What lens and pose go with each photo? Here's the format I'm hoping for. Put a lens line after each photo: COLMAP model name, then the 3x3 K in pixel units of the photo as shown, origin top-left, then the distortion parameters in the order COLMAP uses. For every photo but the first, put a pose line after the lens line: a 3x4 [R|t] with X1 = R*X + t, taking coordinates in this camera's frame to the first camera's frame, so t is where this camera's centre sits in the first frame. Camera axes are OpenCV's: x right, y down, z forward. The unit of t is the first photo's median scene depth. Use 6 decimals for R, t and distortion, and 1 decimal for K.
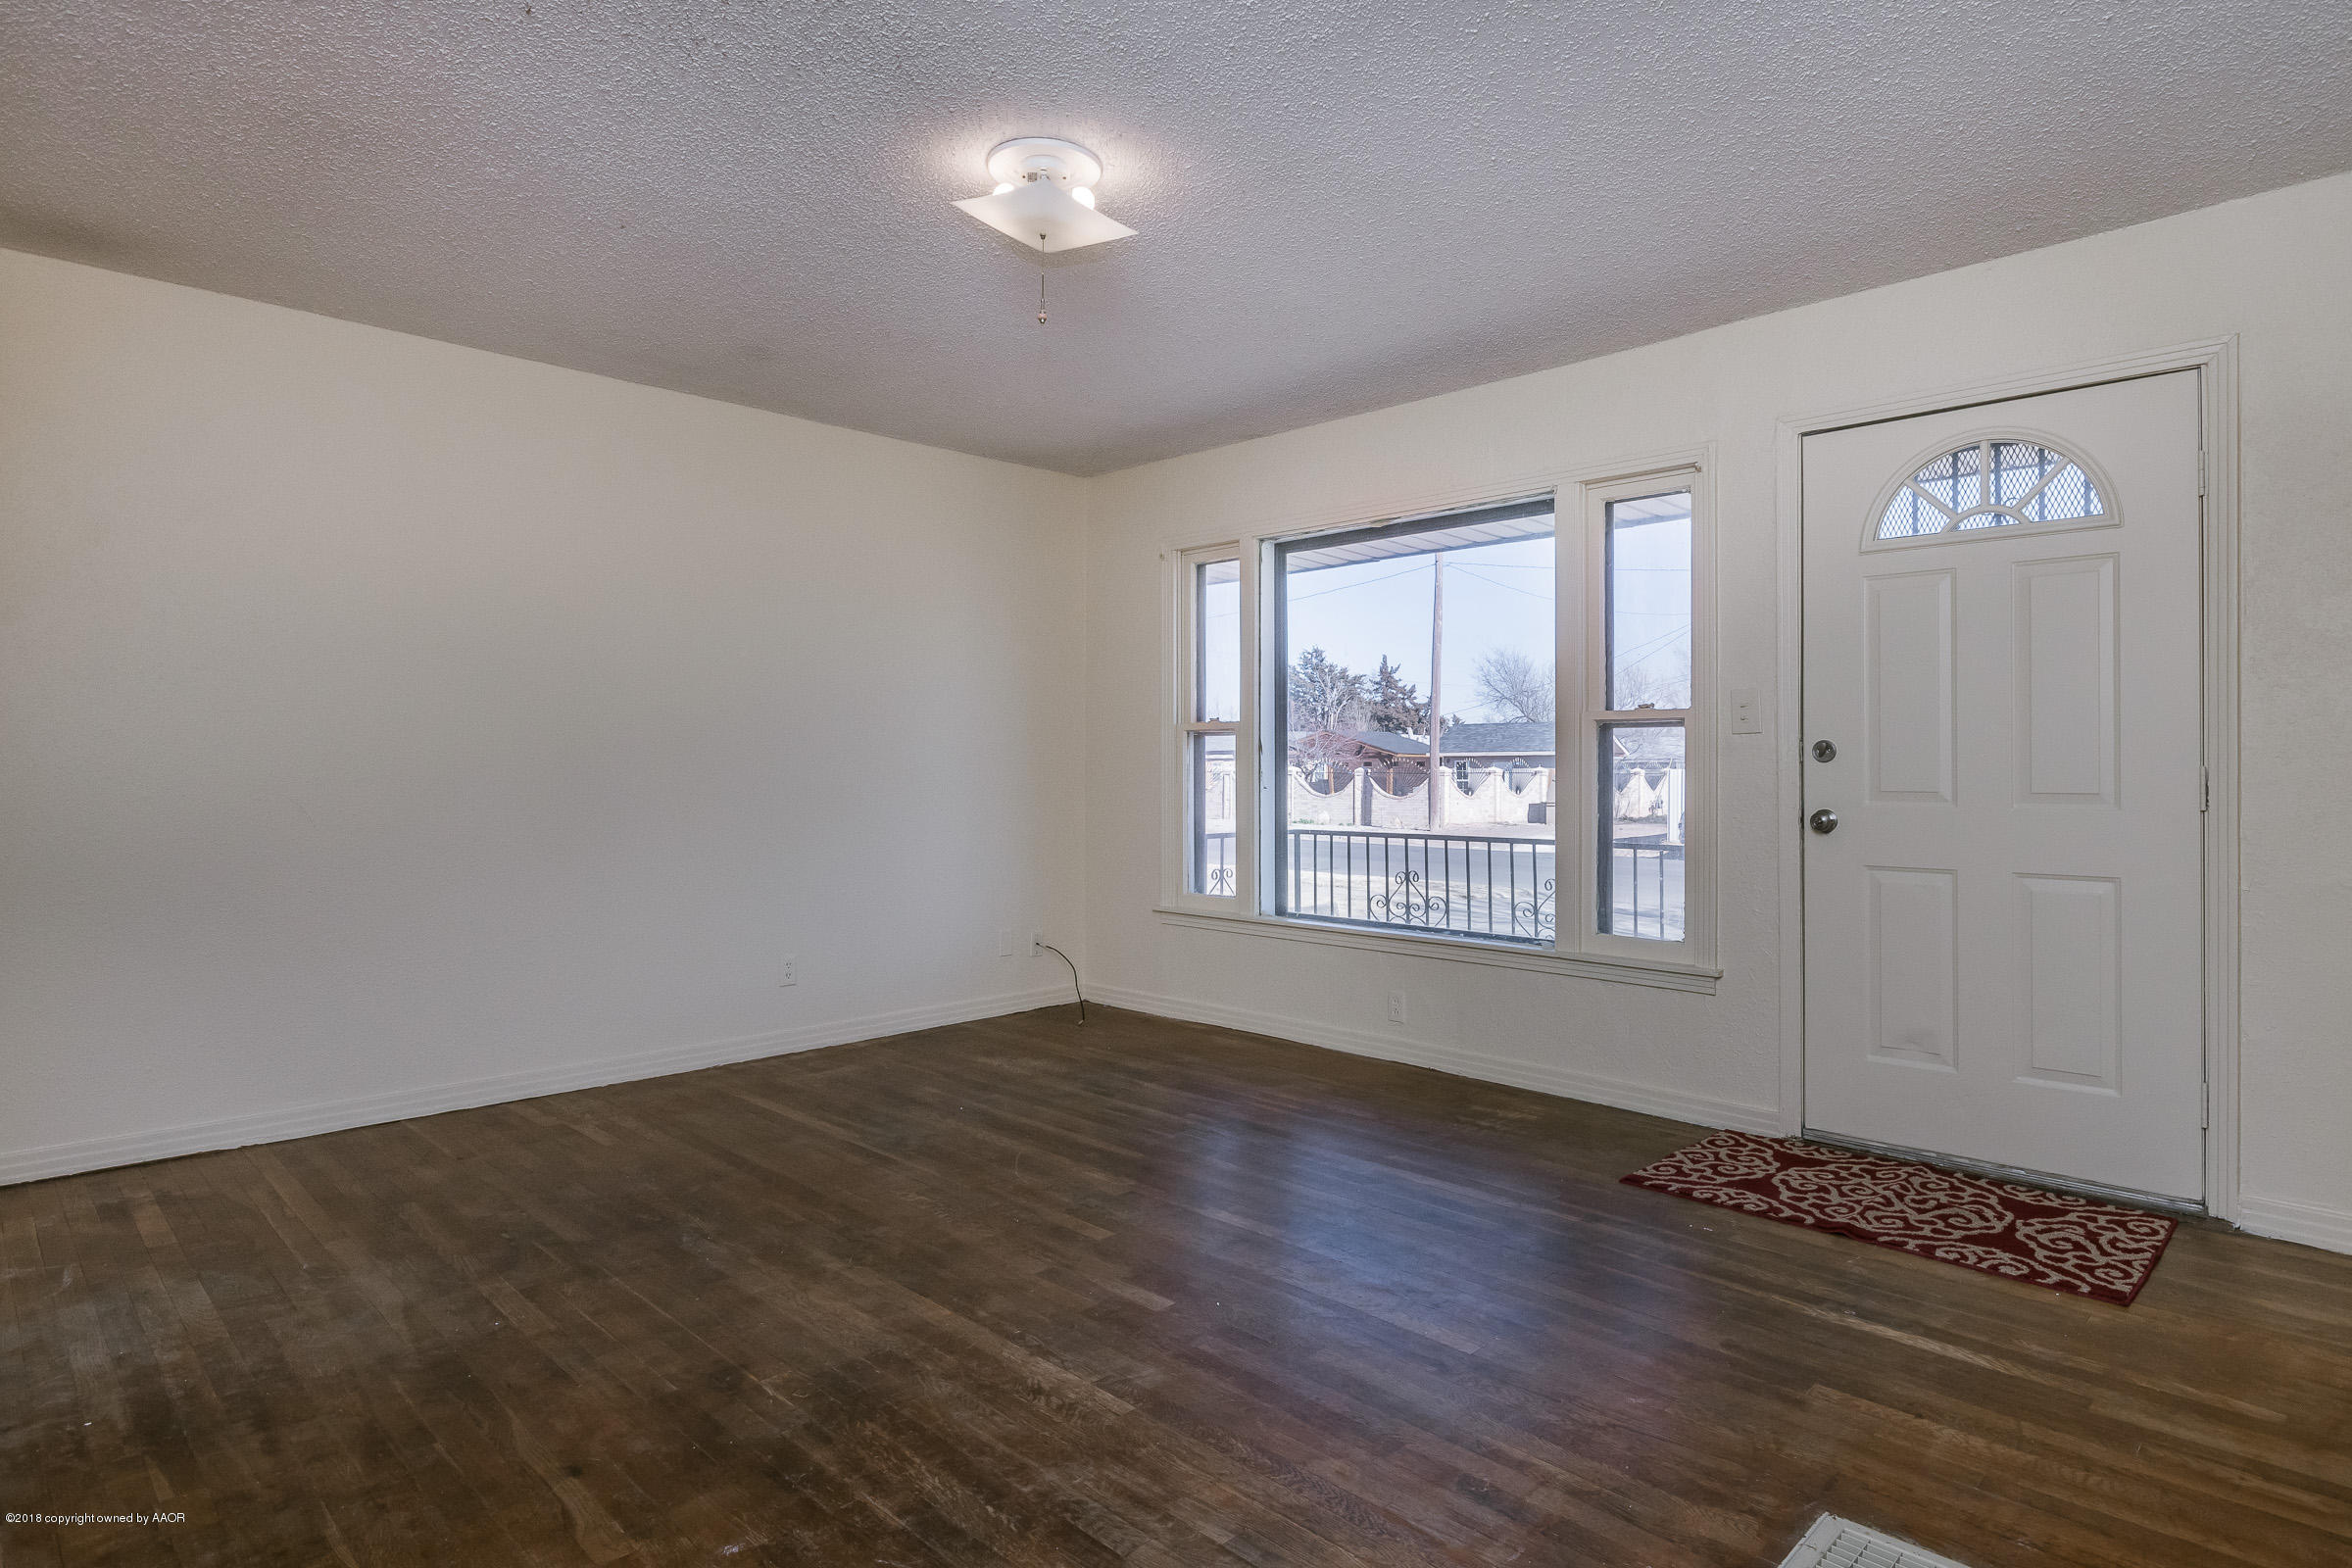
lens RADIAL K [[1214.8, 0, 1178.7], [0, 1214.8, 773.4], [0, 0, 1]] dist [-0.000655, -0.000581]
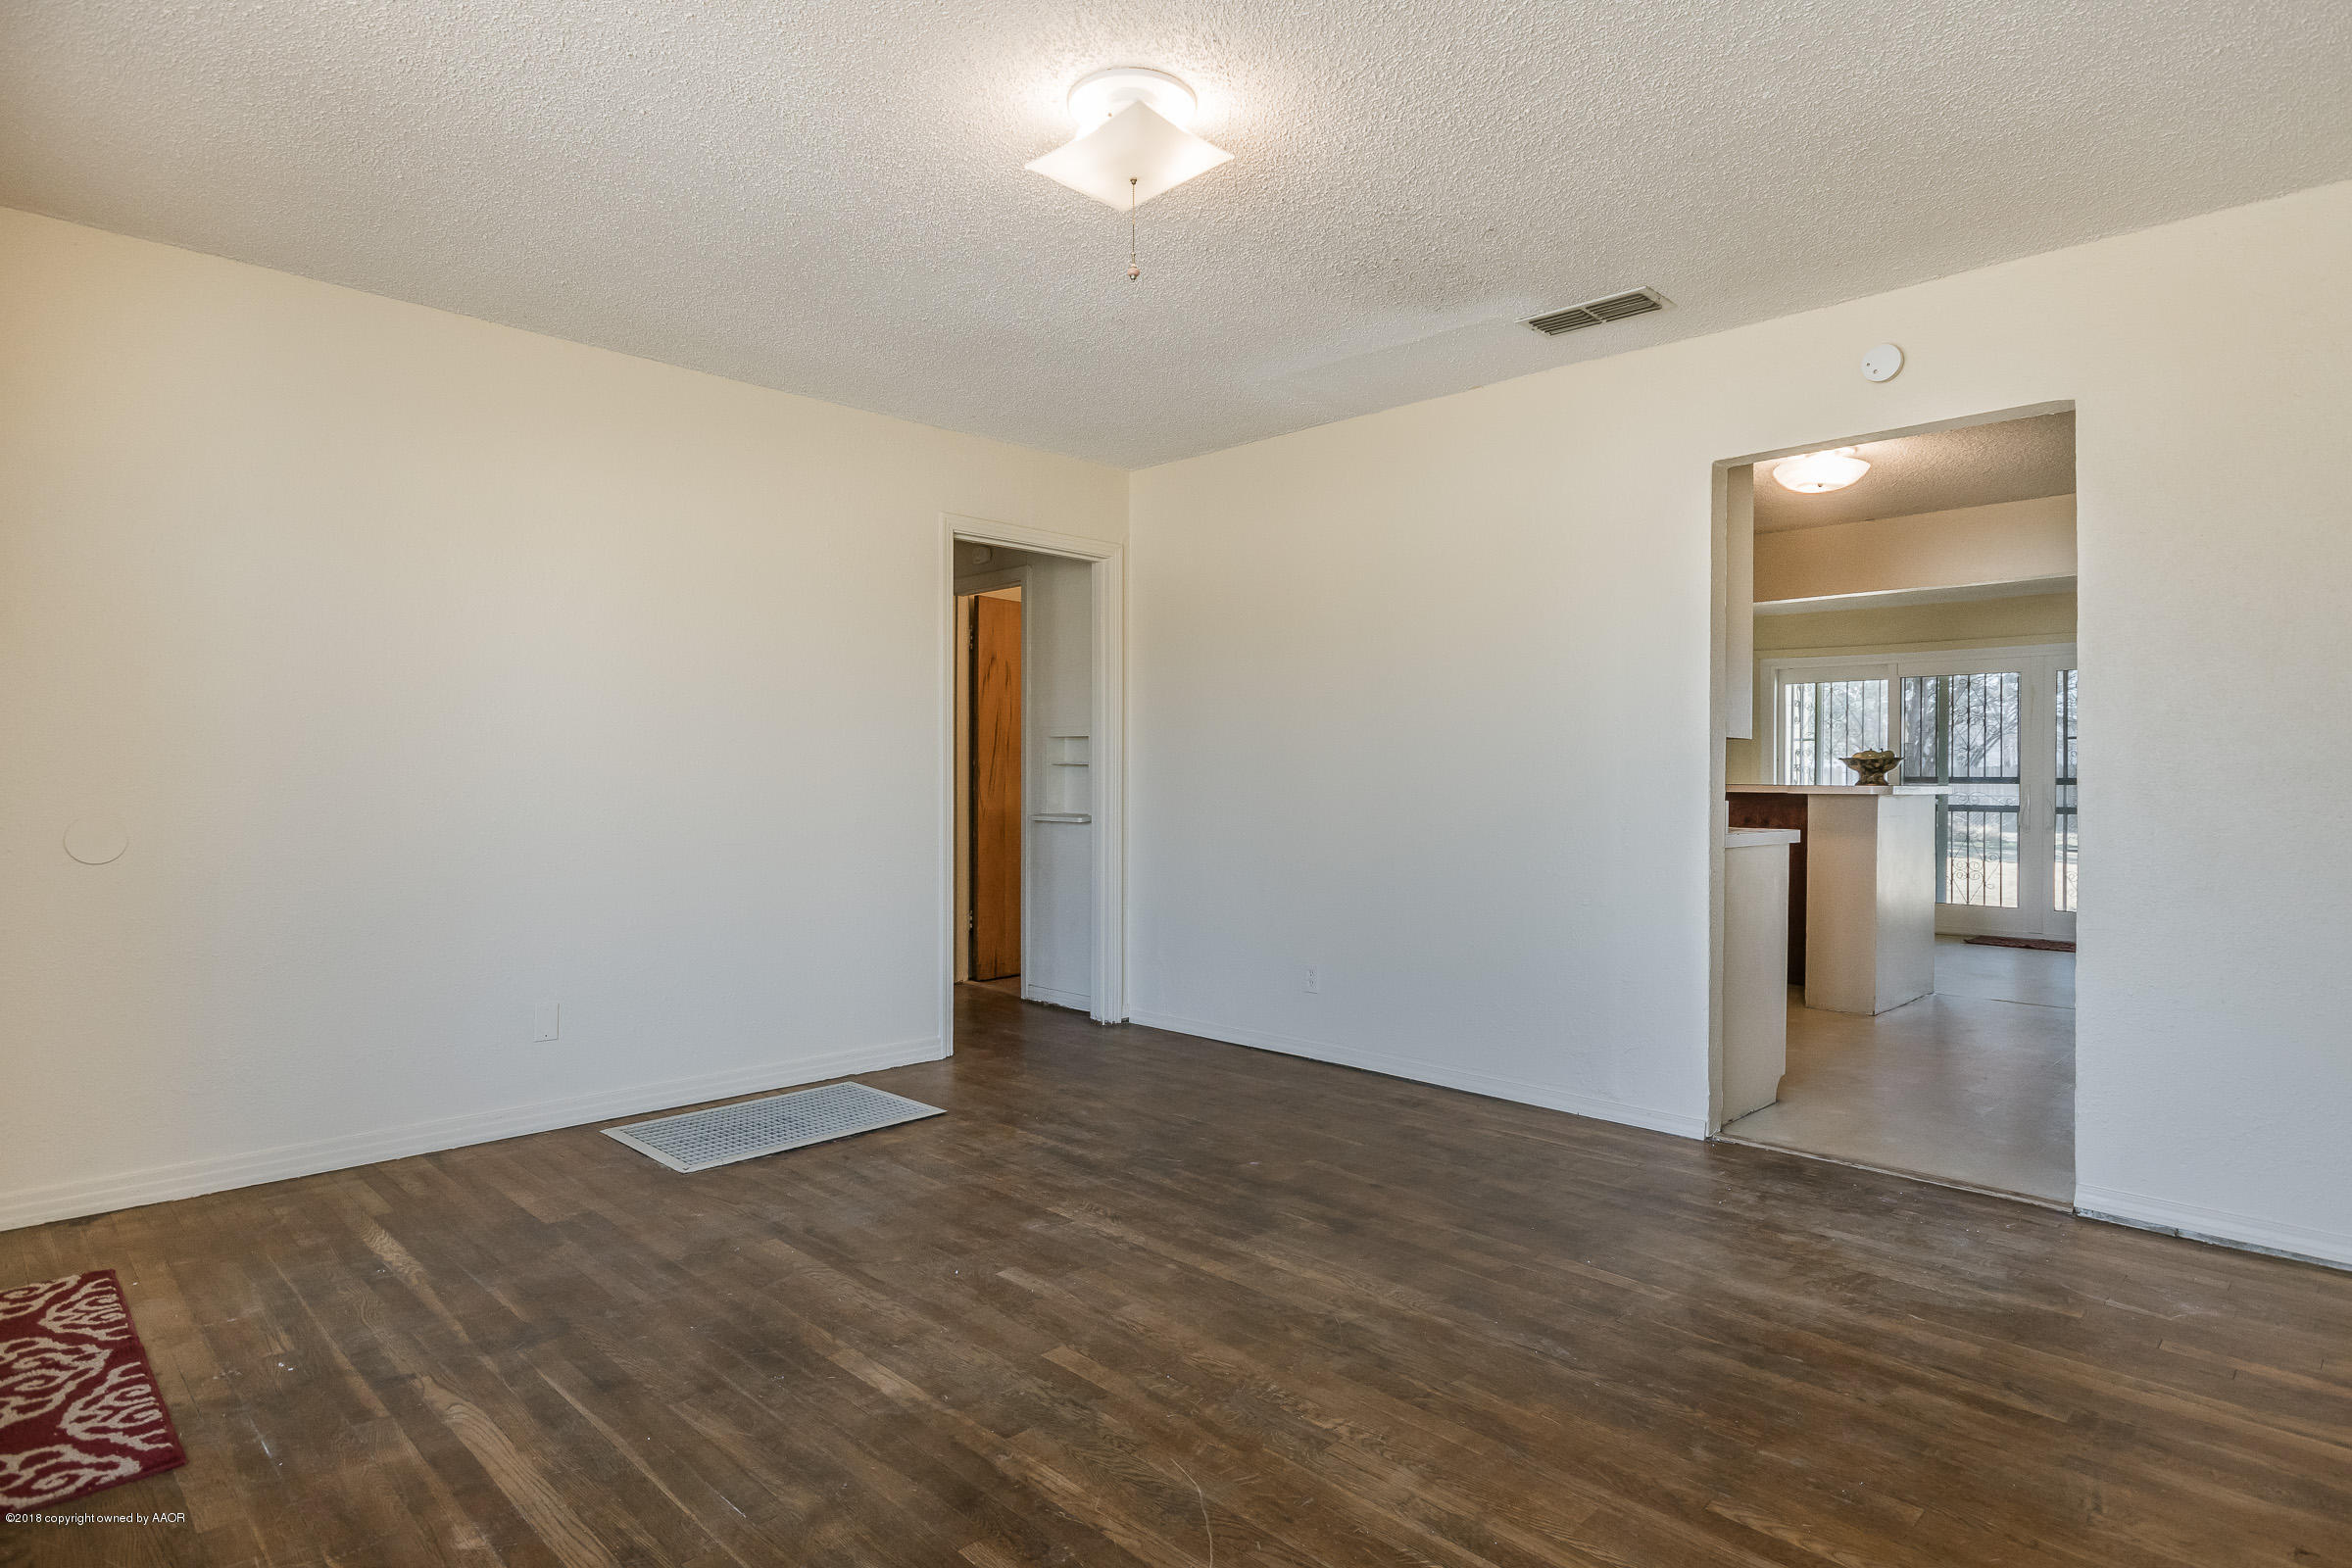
lens RADIAL K [[1214.8, 0, 1178.7], [0, 1214.8, 773.4], [0, 0, 1]] dist [-0.000655, -0.000581]
pose [[-0.999978, -0.006159, -0.002428, -0.159223], [-0.006163, 0.999980, 0.001464, -0.010821], [0.002419, 0.001479, -0.999996, 2.077135]]
